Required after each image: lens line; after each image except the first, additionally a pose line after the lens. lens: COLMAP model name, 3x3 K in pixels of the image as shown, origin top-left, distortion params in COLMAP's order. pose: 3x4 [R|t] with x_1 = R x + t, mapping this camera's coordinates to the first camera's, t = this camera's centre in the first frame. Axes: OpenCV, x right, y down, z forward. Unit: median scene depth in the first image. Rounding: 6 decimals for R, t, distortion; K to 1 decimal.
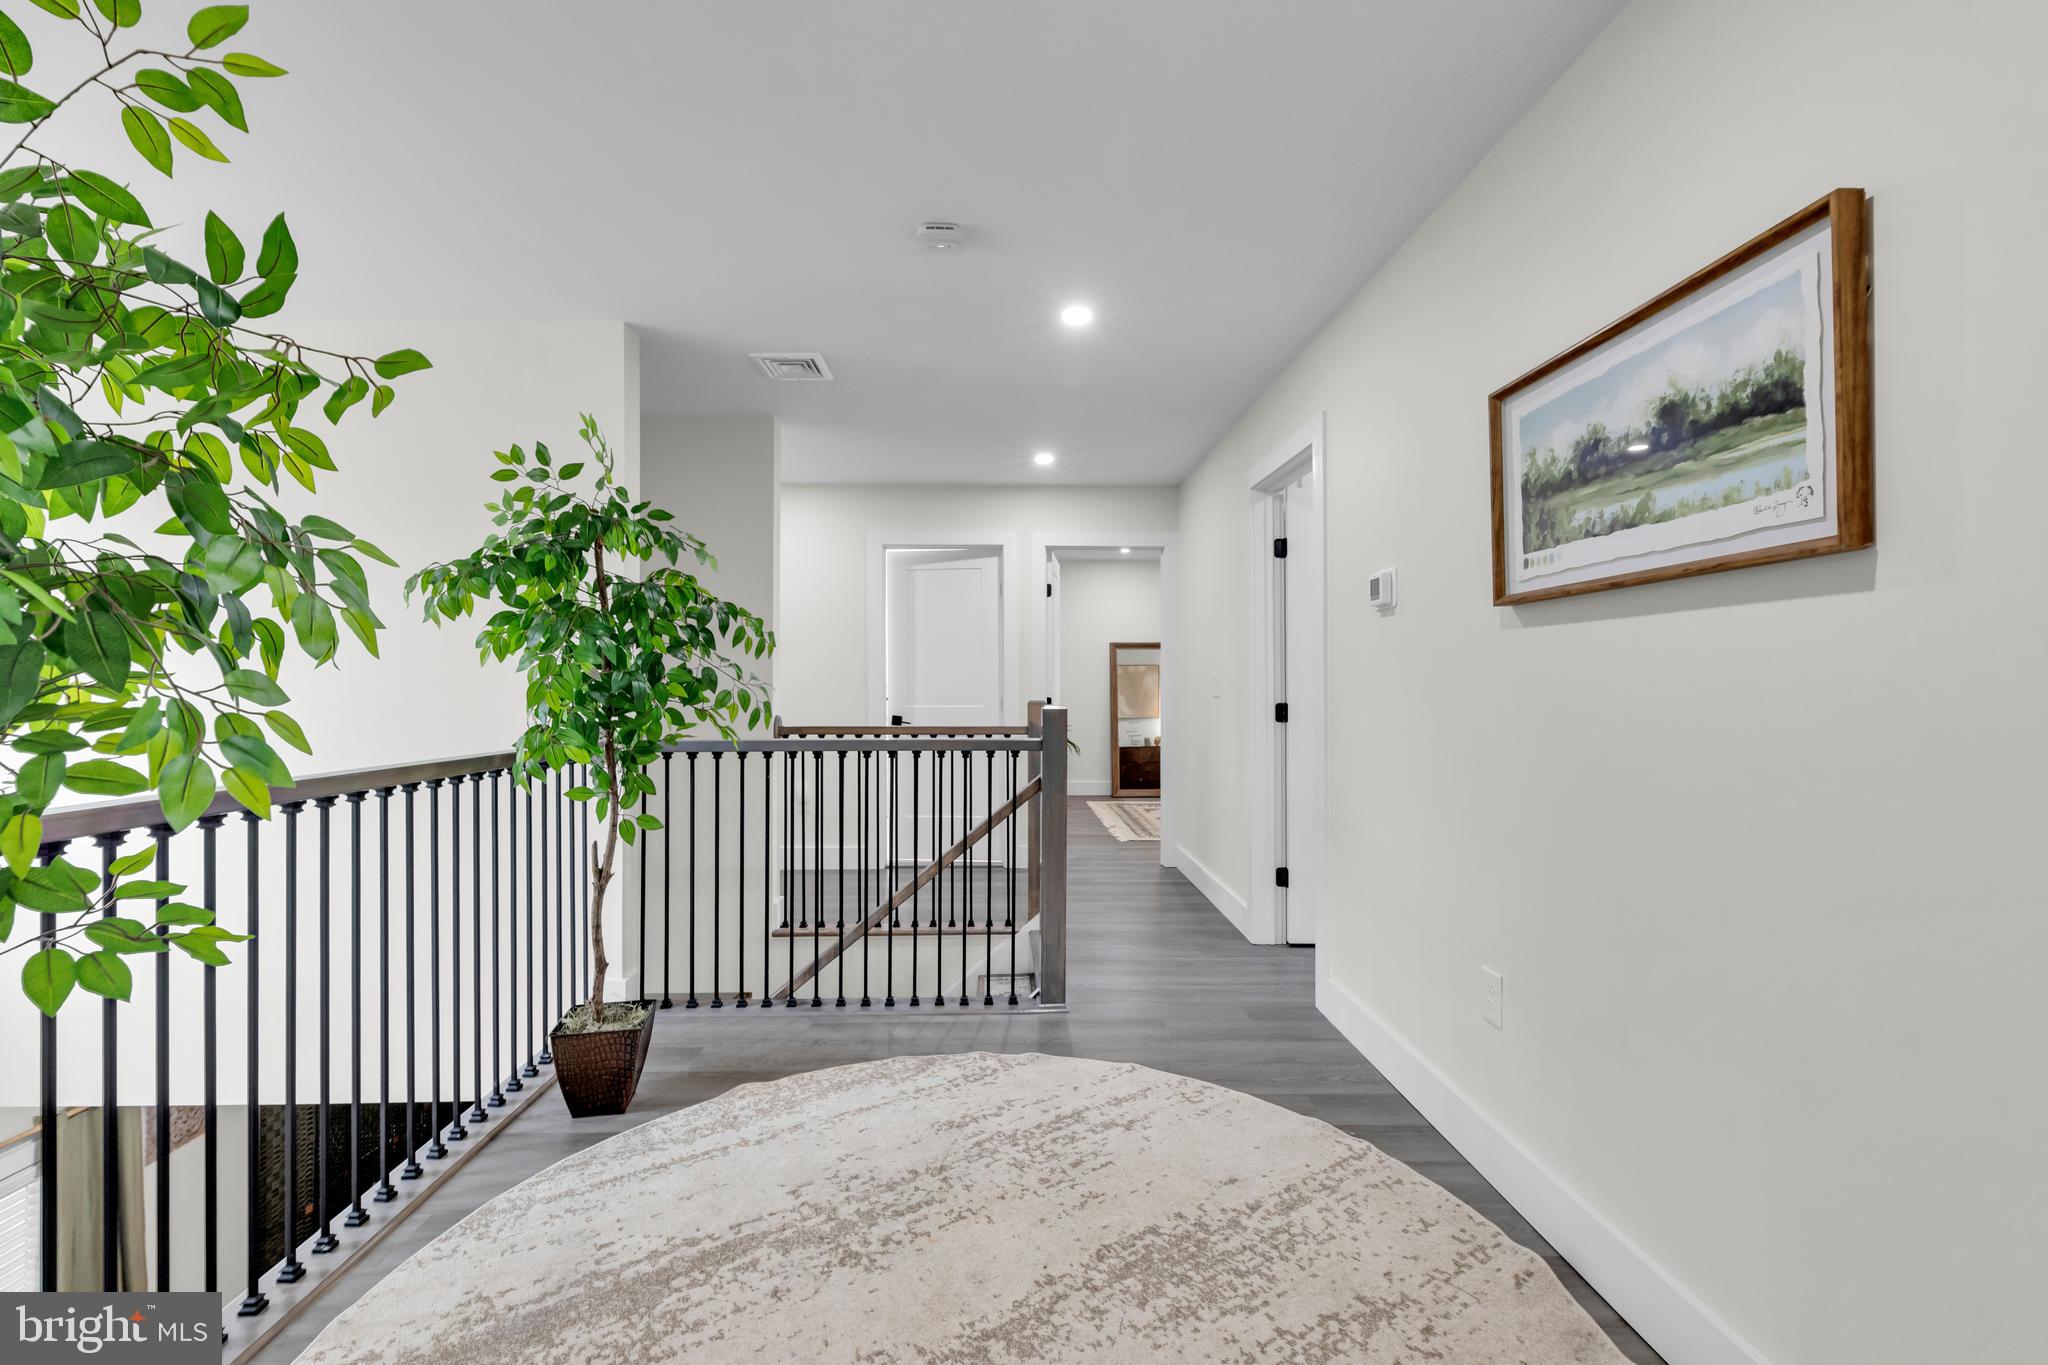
lens RADIAL K [[901.9, 0, 1014.8], [0, 901.9, 683.0], [0, 0, 1]] dist [-0.001796, -0.000414]
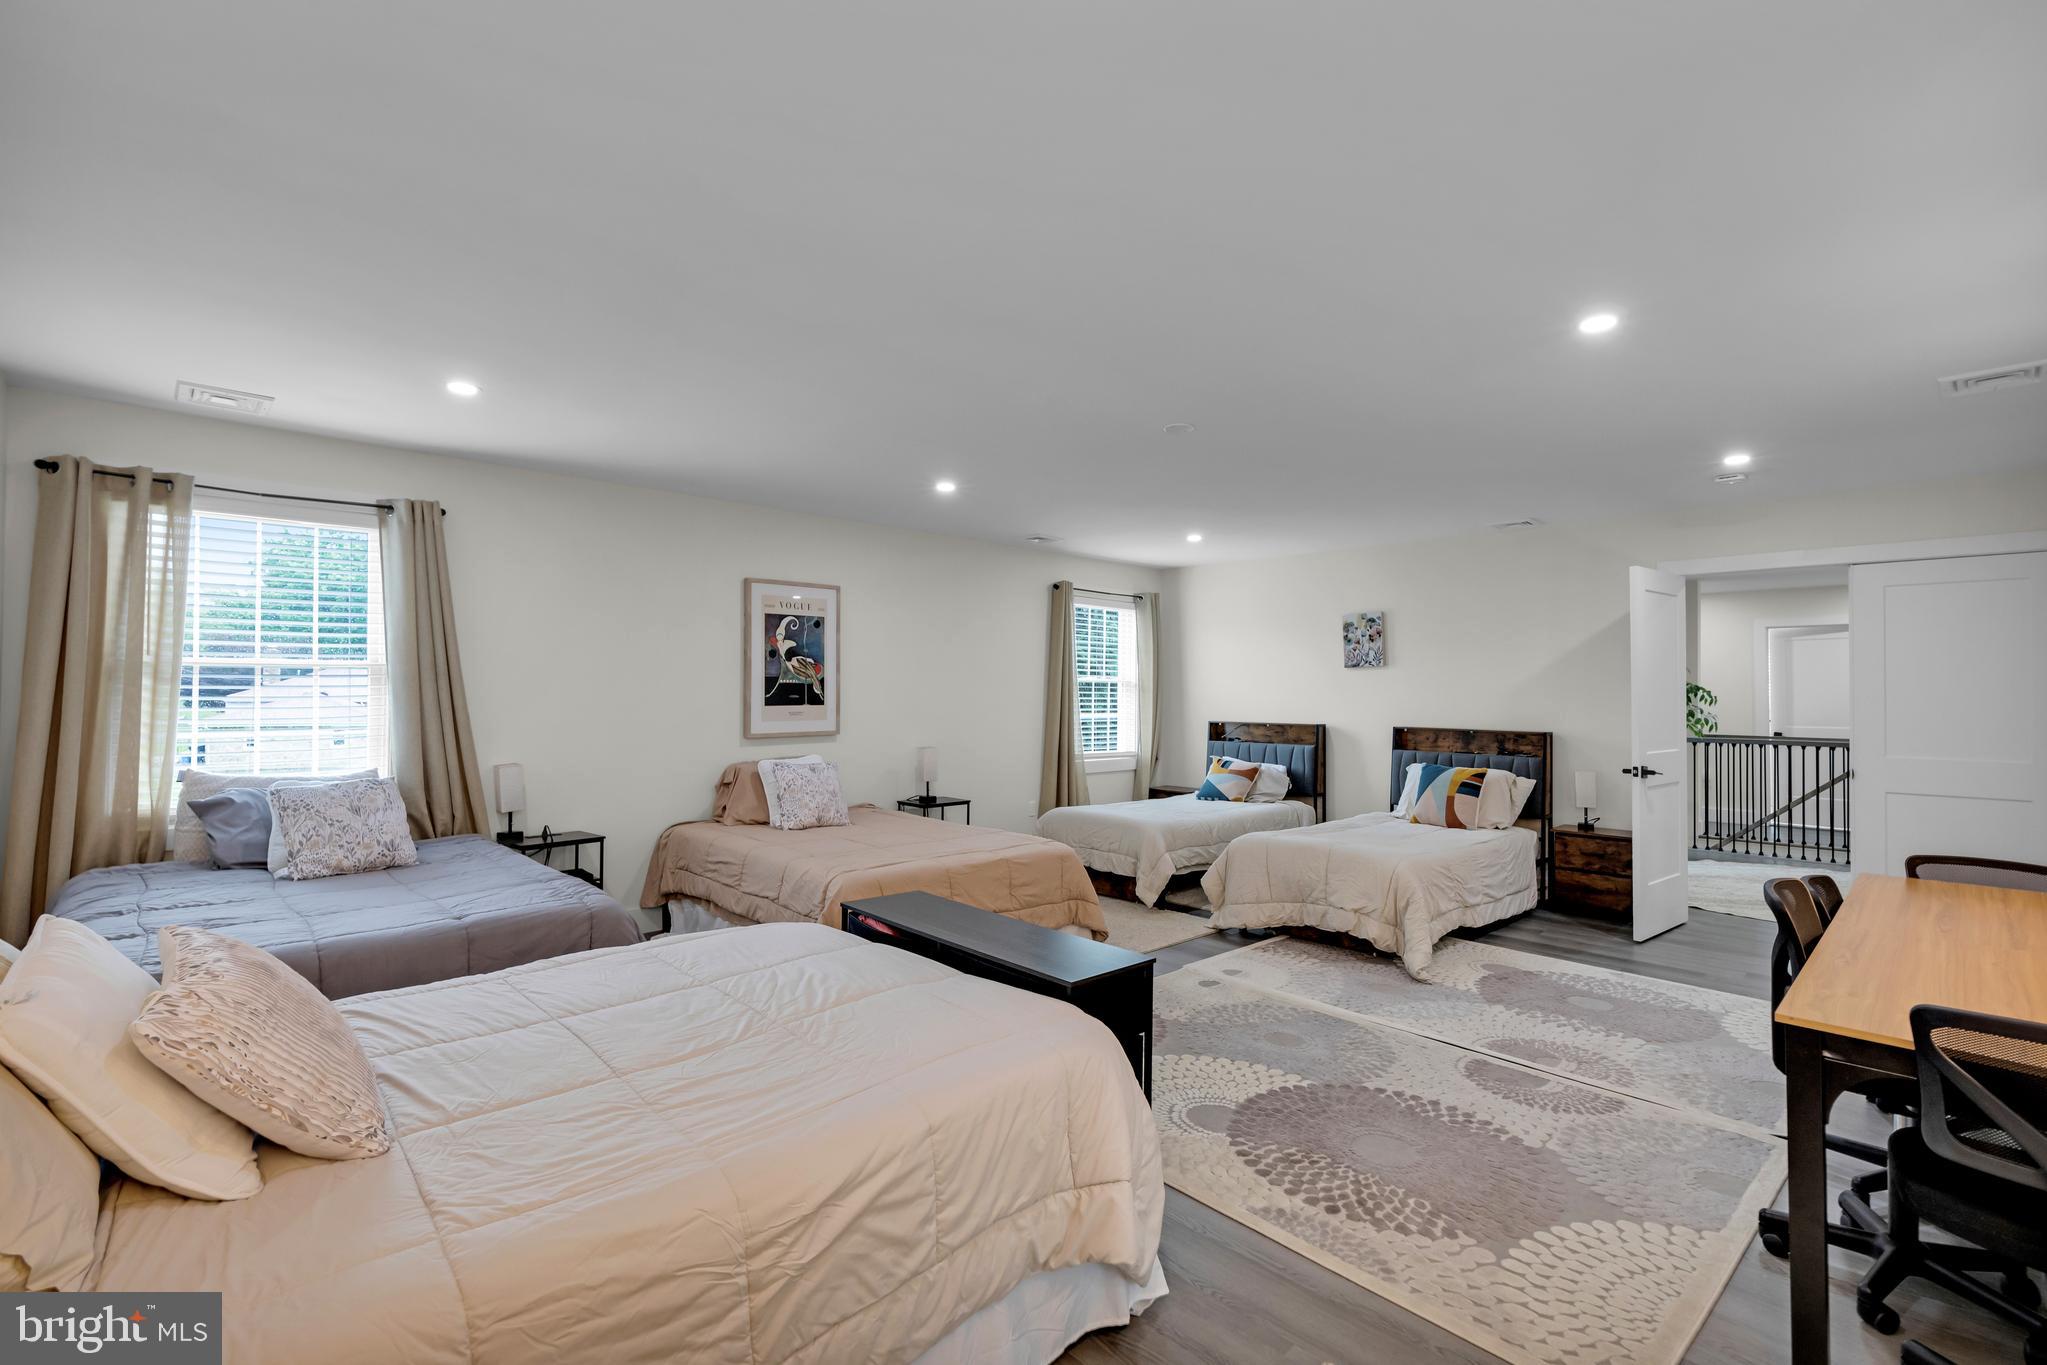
lens RADIAL K [[901.4, 0, 1019.8], [0, 901.4, 686.1], [0, 0, 1]] dist [-0.001796, -0.000414]
pose [[0.674113, -0.011113, -0.738544, 0.306419], [0.001566, 0.999906, -0.013617, -0.052800], [0.738626, 0.008023, 0.674068, -2.303396]]
